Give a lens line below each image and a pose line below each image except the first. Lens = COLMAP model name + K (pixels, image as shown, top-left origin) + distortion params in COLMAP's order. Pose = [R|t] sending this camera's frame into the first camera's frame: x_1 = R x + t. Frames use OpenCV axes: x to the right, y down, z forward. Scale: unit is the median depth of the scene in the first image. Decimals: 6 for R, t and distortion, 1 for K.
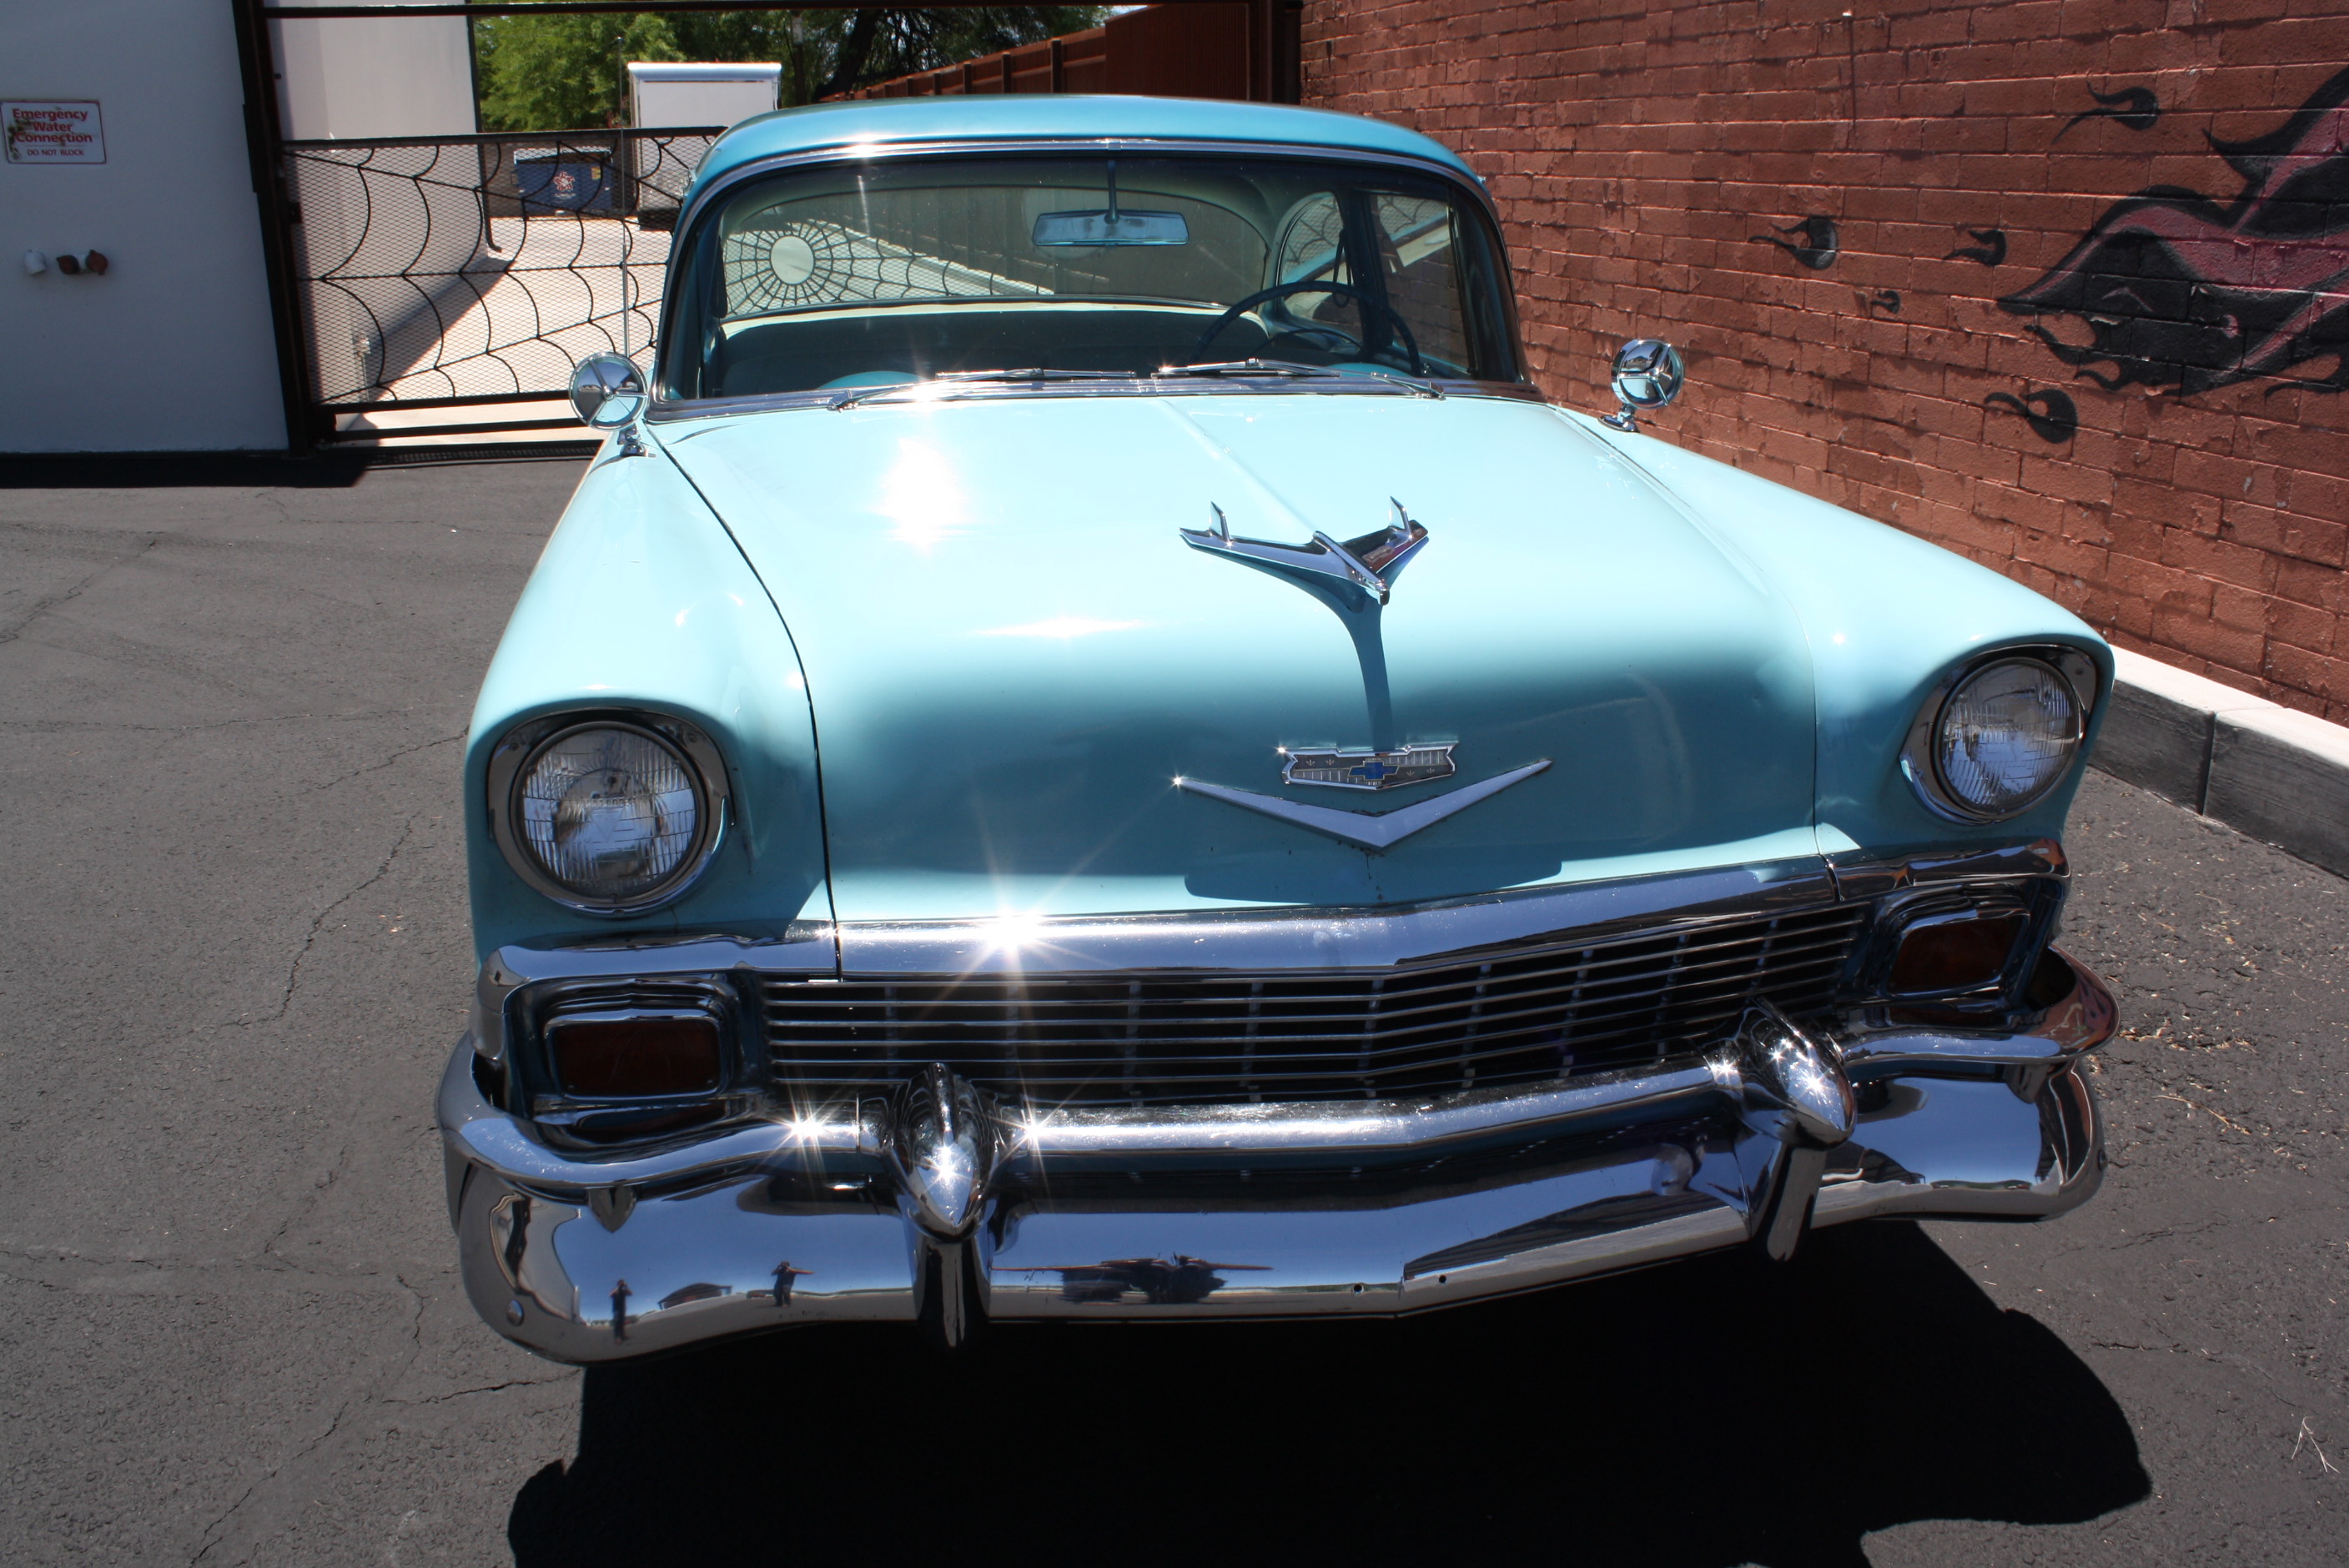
lens RADIAL K [[2036.7, 0, 1172.5], [0, 2036.7, 766.9], [0, 0, 1]] dist [-0.163685, 0.147862]
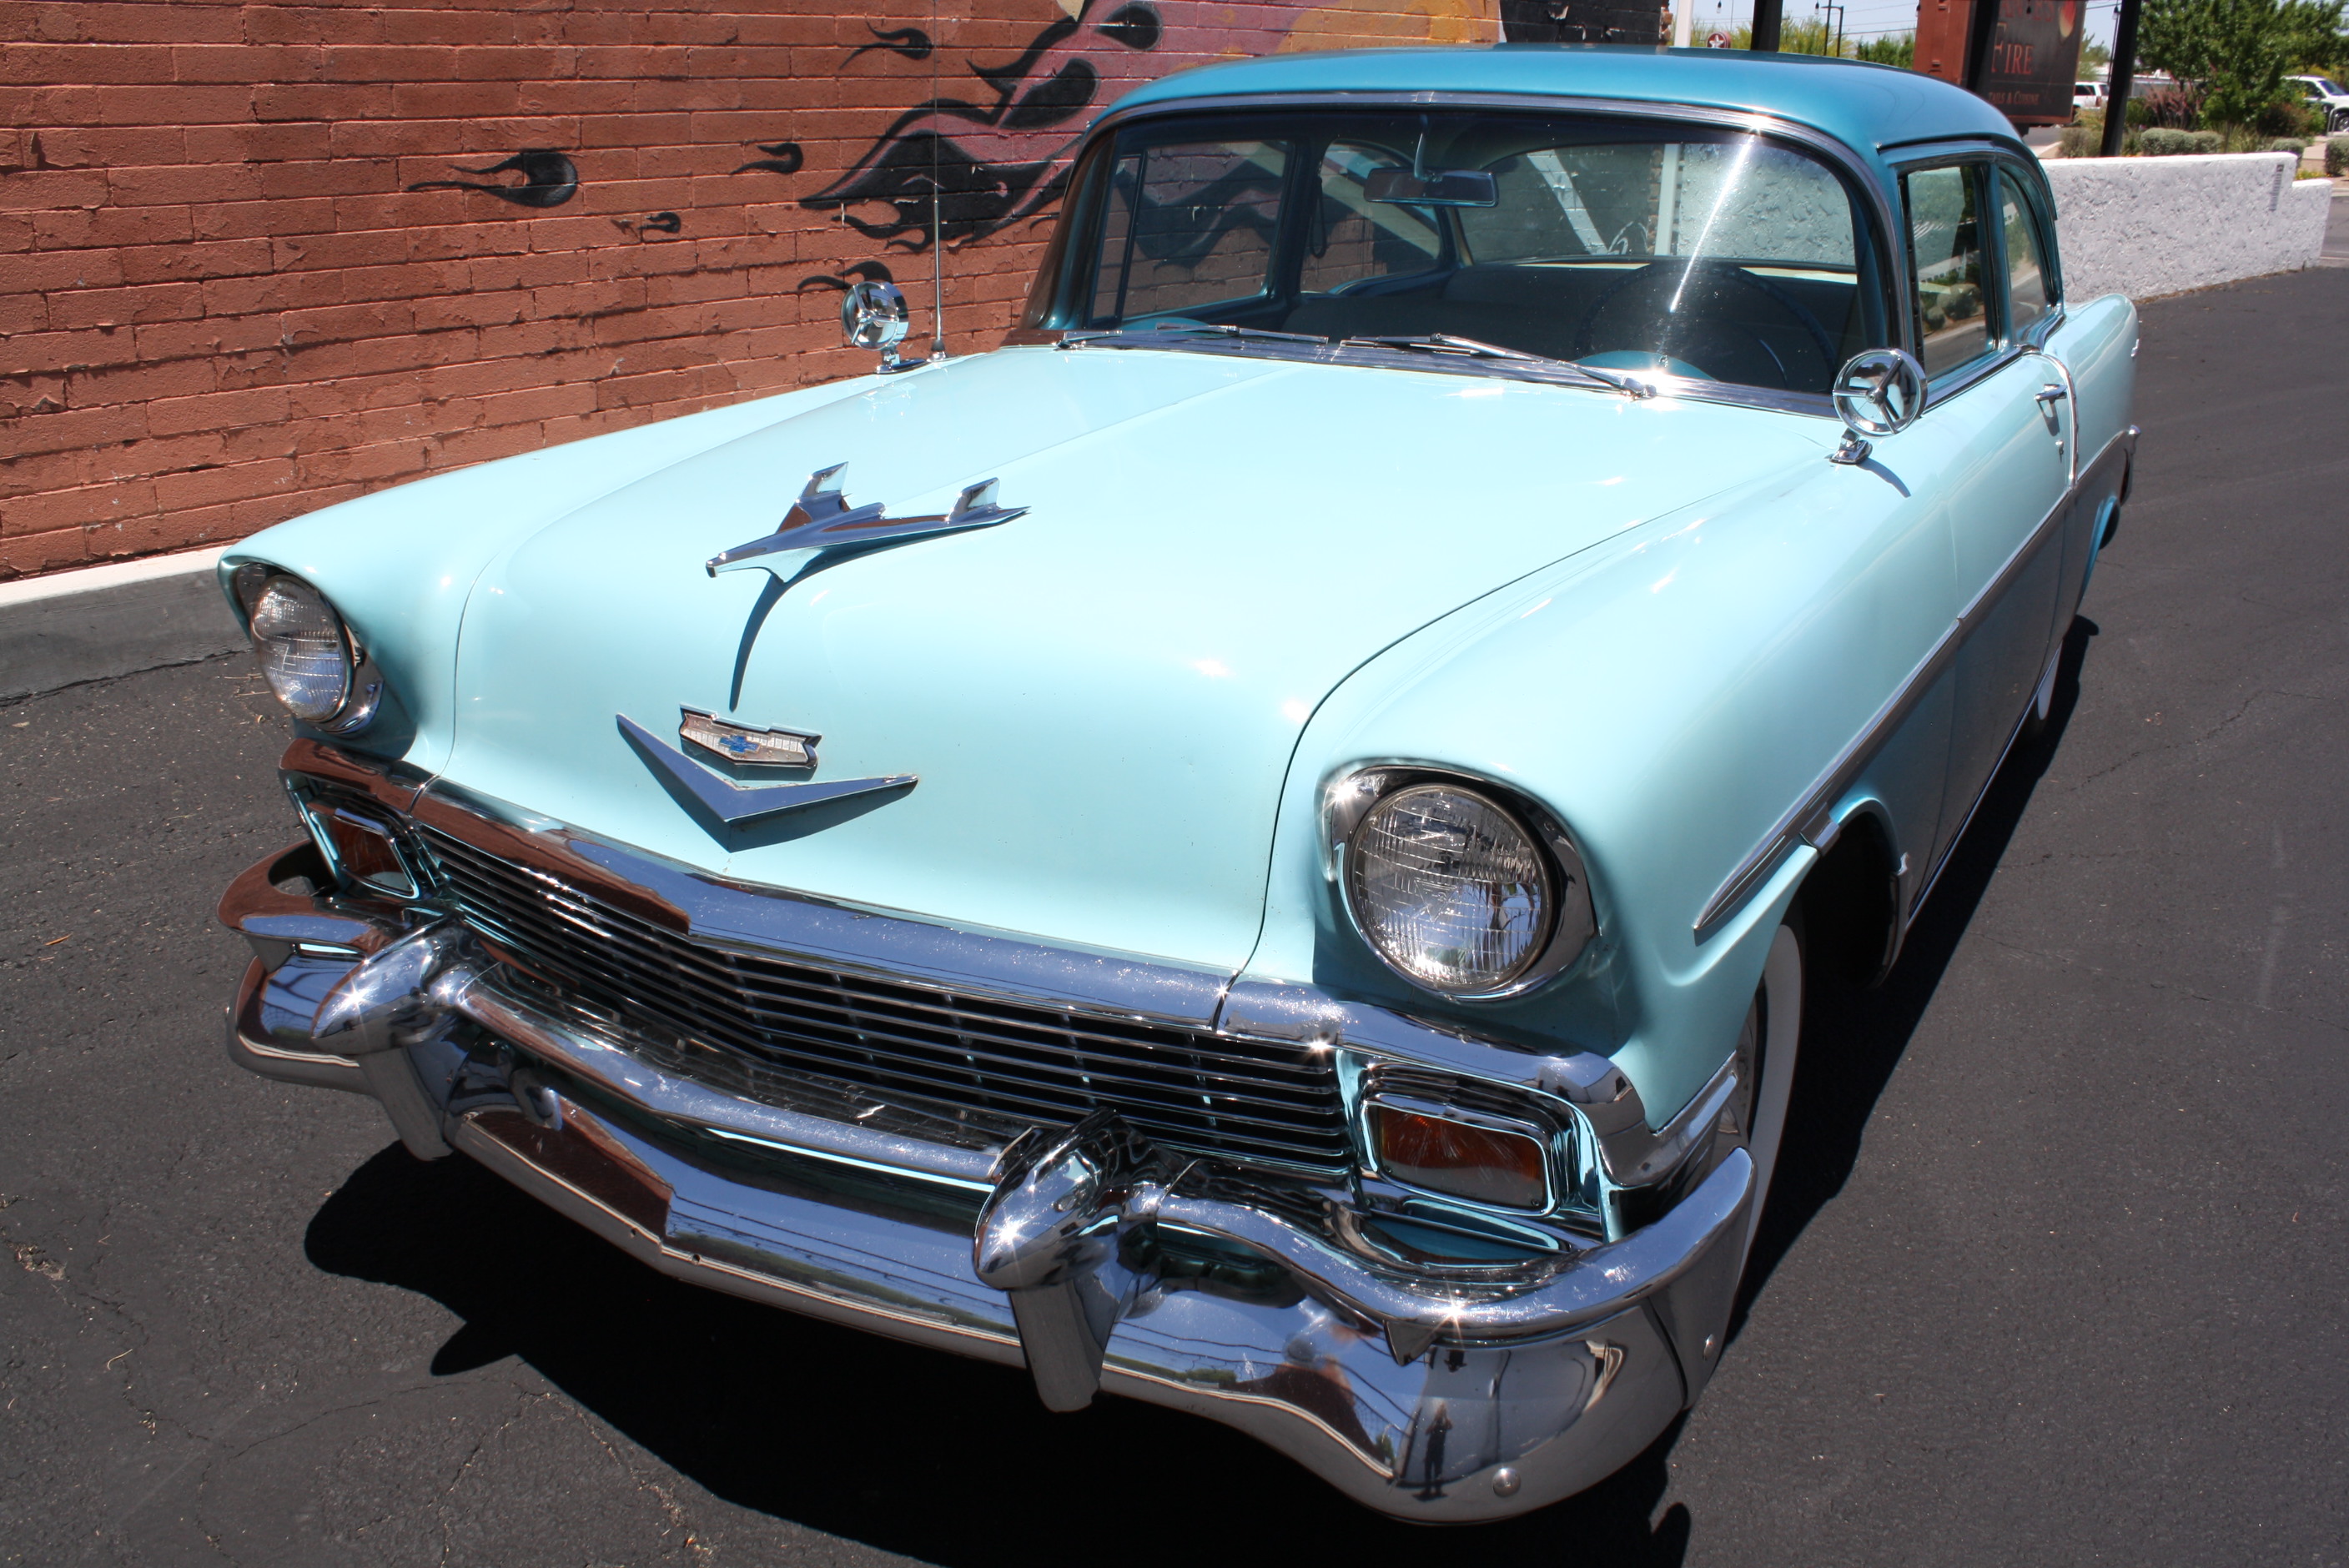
lens RADIAL K [[2036.7, 0, 1198.6], [0, 2036.7, 764.6], [0, 0, 1]] dist [-0.163685, 0.147862]
pose [[-0.557454, -0.277624, 0.782413, -0.702601], [0.227834, 0.855090, 0.465739, -0.421821], [-0.798334, 0.437888, -0.413421, 1.356351]]
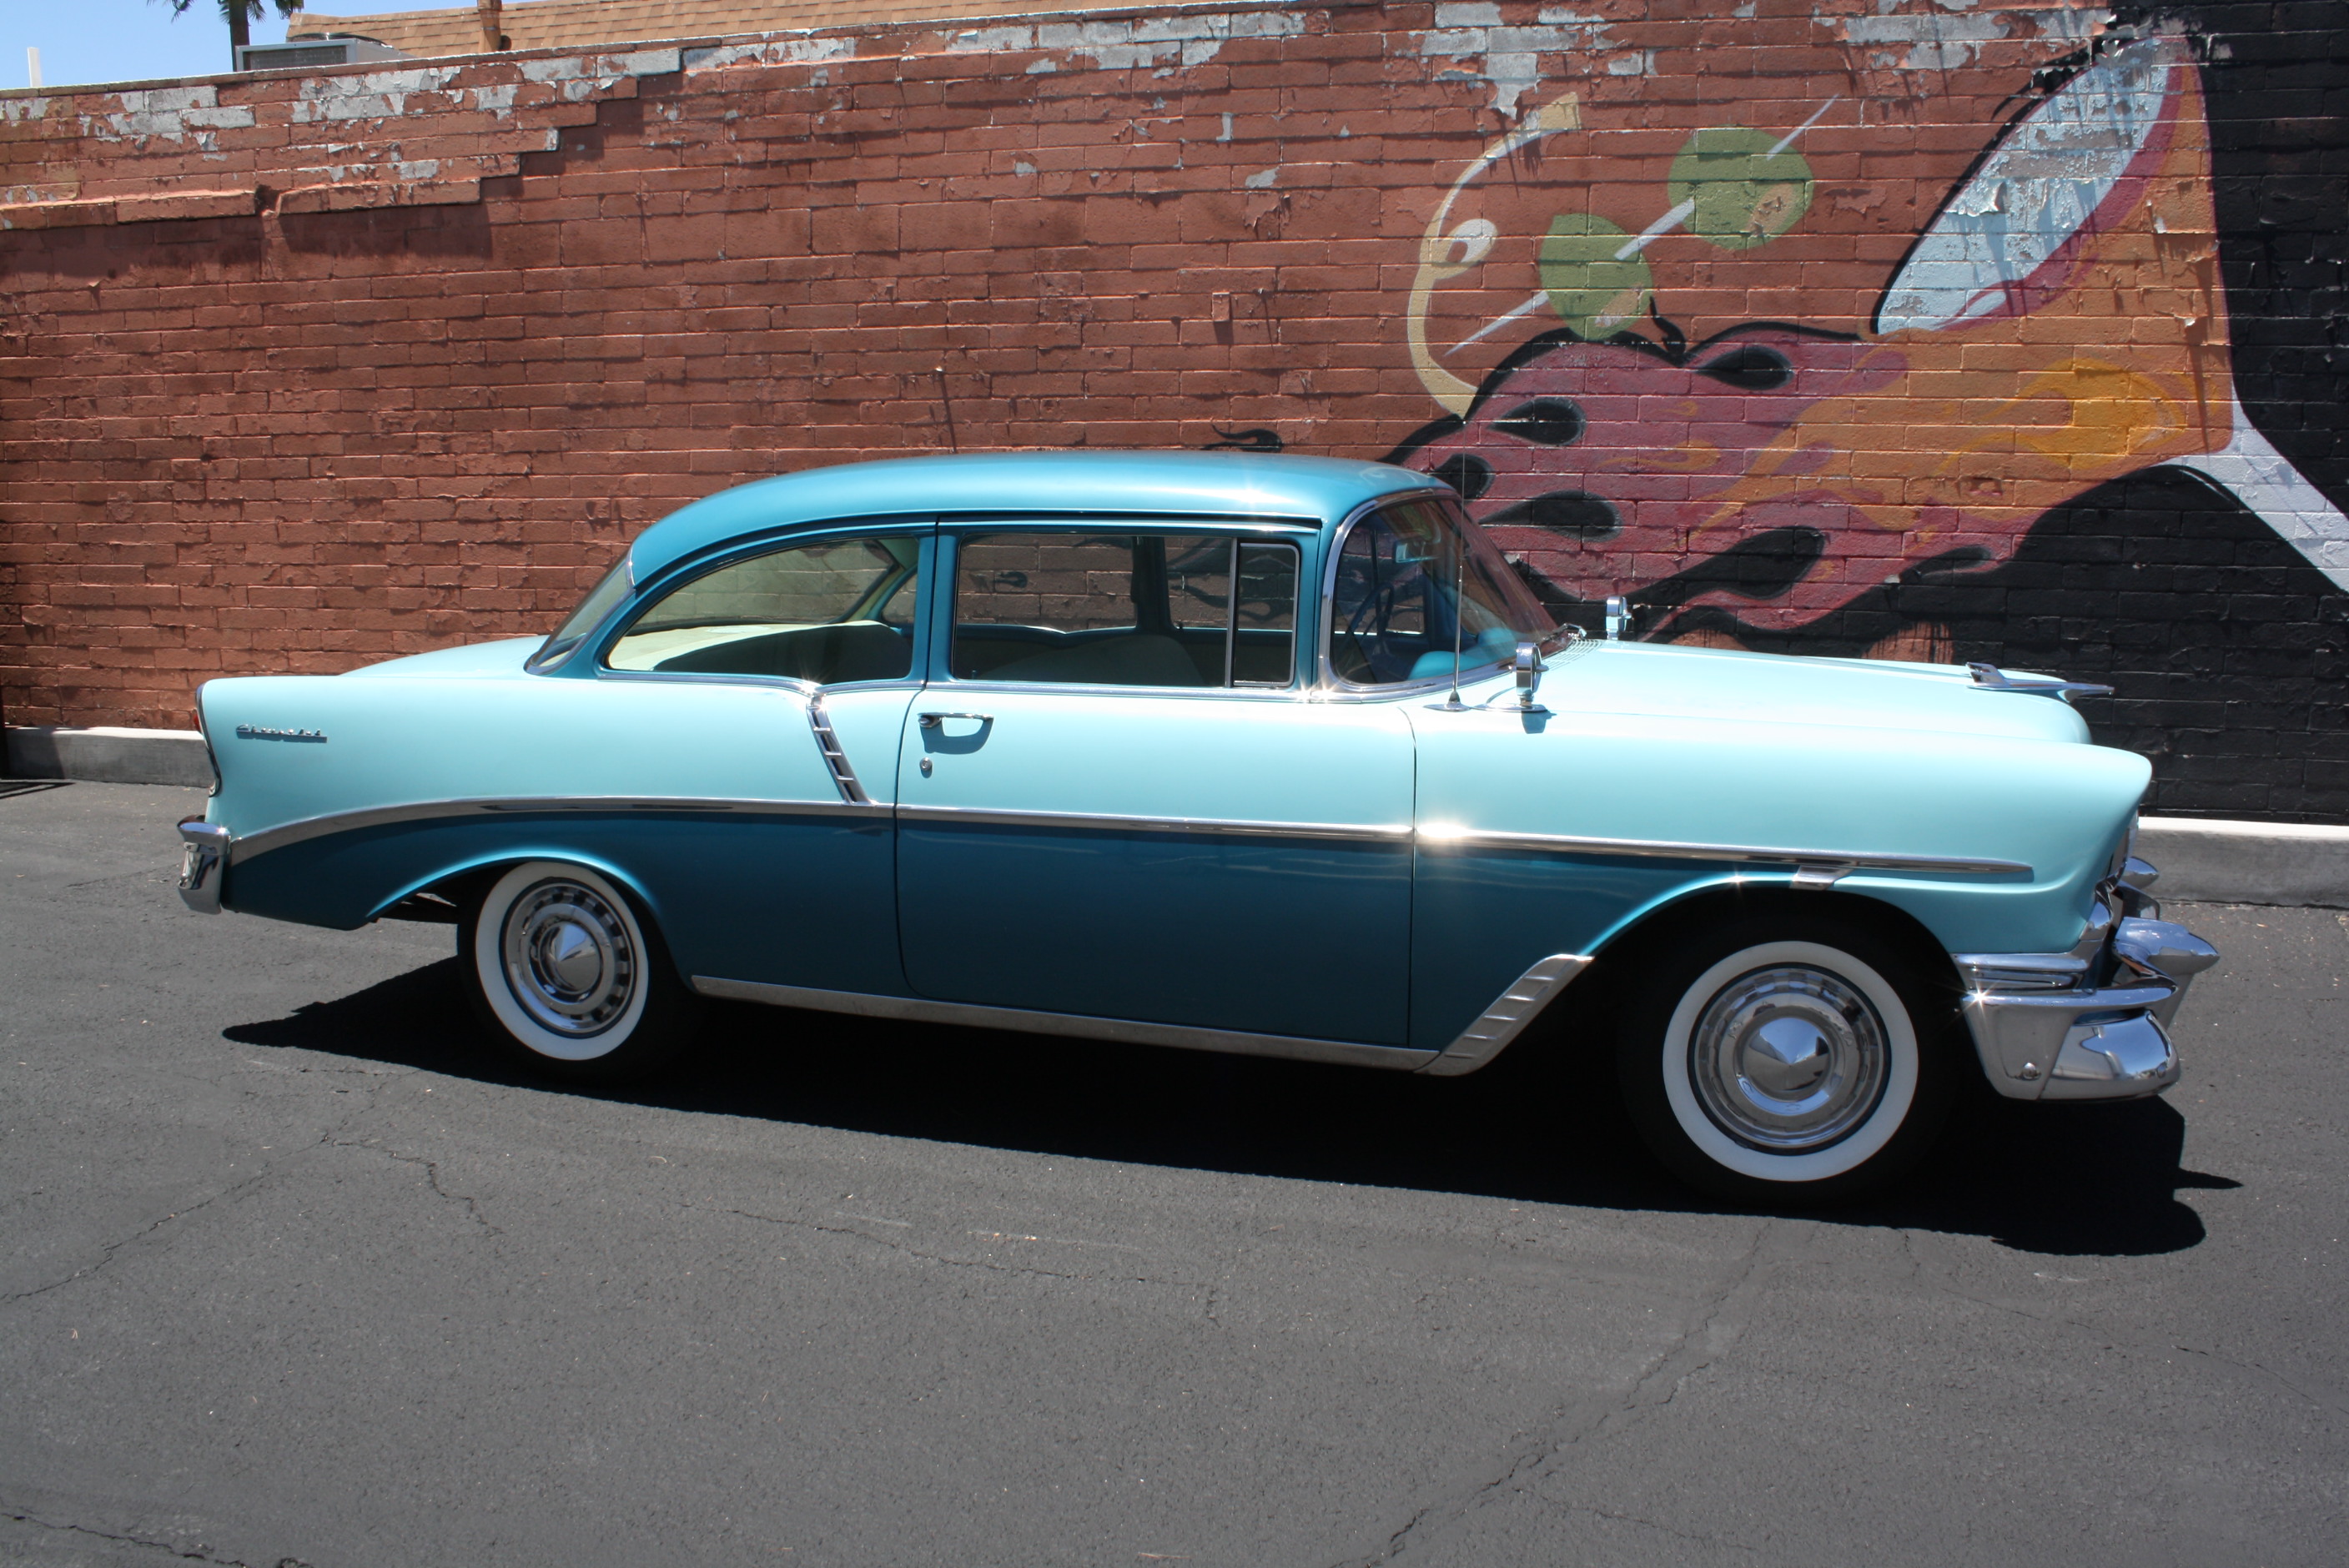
lens RADIAL K [[2036.7, 0, 1179.5], [0, 2036.7, 761.1], [0, 0, 1]] dist [-0.163685, 0.147862]
pose [[0.492873, -0.133033, 0.859871, -0.803766], [0.253367, 0.967360, 0.004435, -0.094204], [-0.832395, 0.215677, 0.510491, 0.232437]]
